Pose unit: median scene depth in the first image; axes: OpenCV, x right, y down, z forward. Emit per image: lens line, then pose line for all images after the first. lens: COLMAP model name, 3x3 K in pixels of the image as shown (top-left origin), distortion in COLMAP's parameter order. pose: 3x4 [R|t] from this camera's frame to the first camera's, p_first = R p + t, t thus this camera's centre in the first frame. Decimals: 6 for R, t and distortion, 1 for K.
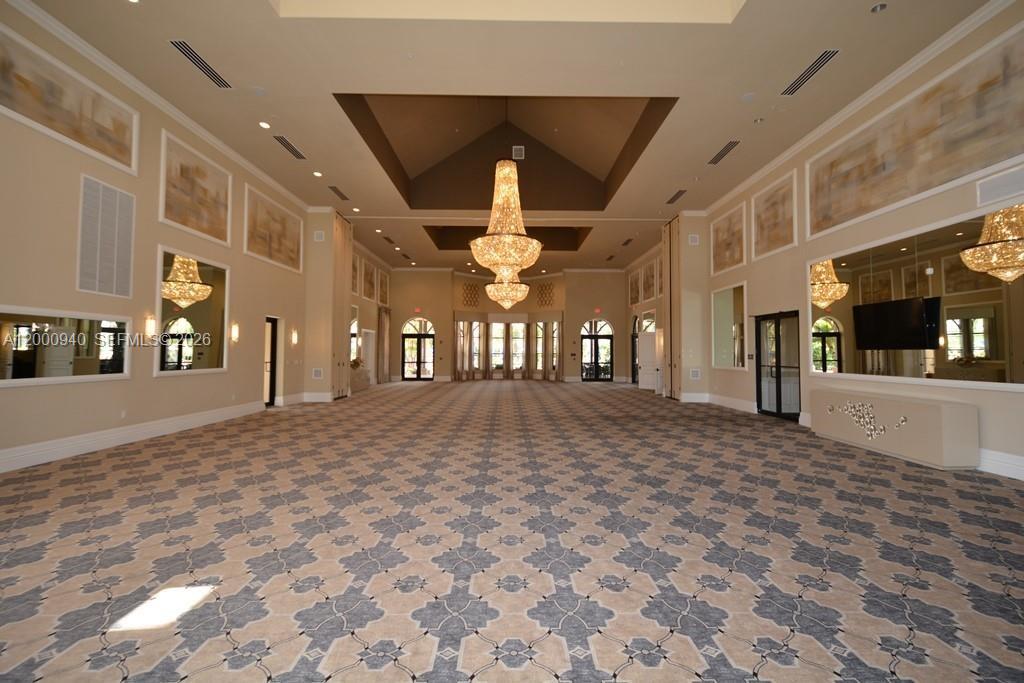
lens RADIAL K [[447.1, 0, 512.0], [0, 447.1, 341.5], [0, 0, 1]] dist [-0.004037, -0.000862]
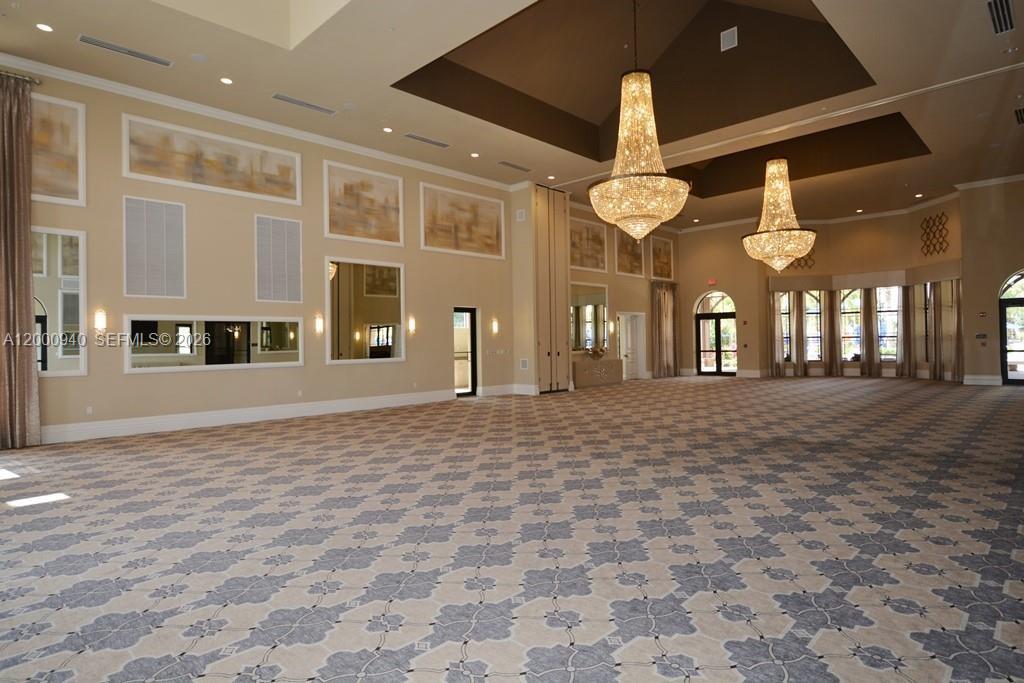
lens RADIAL K [[570.4, 0, 512.0], [0, 570.4, 341.5], [0, 0, 1]] dist [0.000049, -0.001119]
pose [[0.708340, -0.015349, -0.705704, 0.499623], [0.036963, 0.999198, 0.015368, 0.007385], [0.704903, -0.036971, 0.708340, 0.187094]]
